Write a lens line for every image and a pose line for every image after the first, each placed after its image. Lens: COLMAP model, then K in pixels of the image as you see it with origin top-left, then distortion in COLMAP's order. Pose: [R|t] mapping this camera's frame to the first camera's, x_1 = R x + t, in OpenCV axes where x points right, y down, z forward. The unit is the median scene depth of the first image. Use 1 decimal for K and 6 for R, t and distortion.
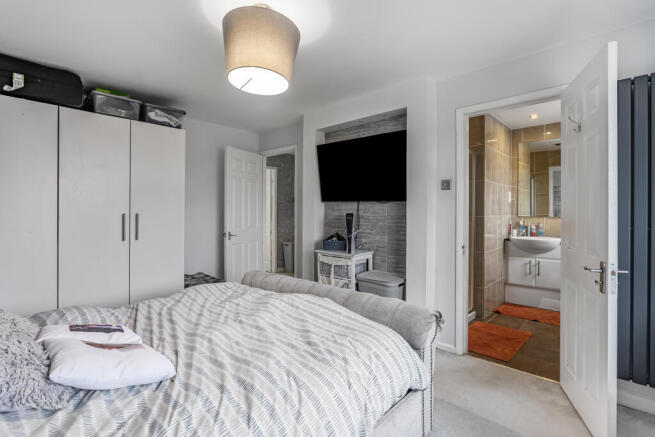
lens RADIAL K [[320.8, 0, 324.7], [0, 320.8, 212.5], [0, 0, 1]] dist [-0.010519, -0.000110]
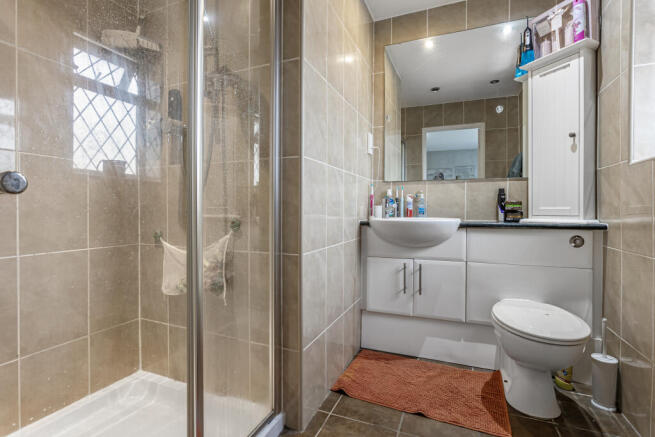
lens RADIAL K [[320.8, 0, 329.2], [0, 320.8, 216.0], [0, 0, 1]] dist [-0.010519, -0.000110]
pose [[0.933862, -0.010963, 0.357466, 0.340975], [0.004432, 0.999808, 0.019084, 0.063154], [-0.357606, -0.016238, 0.933731, 0.554542]]
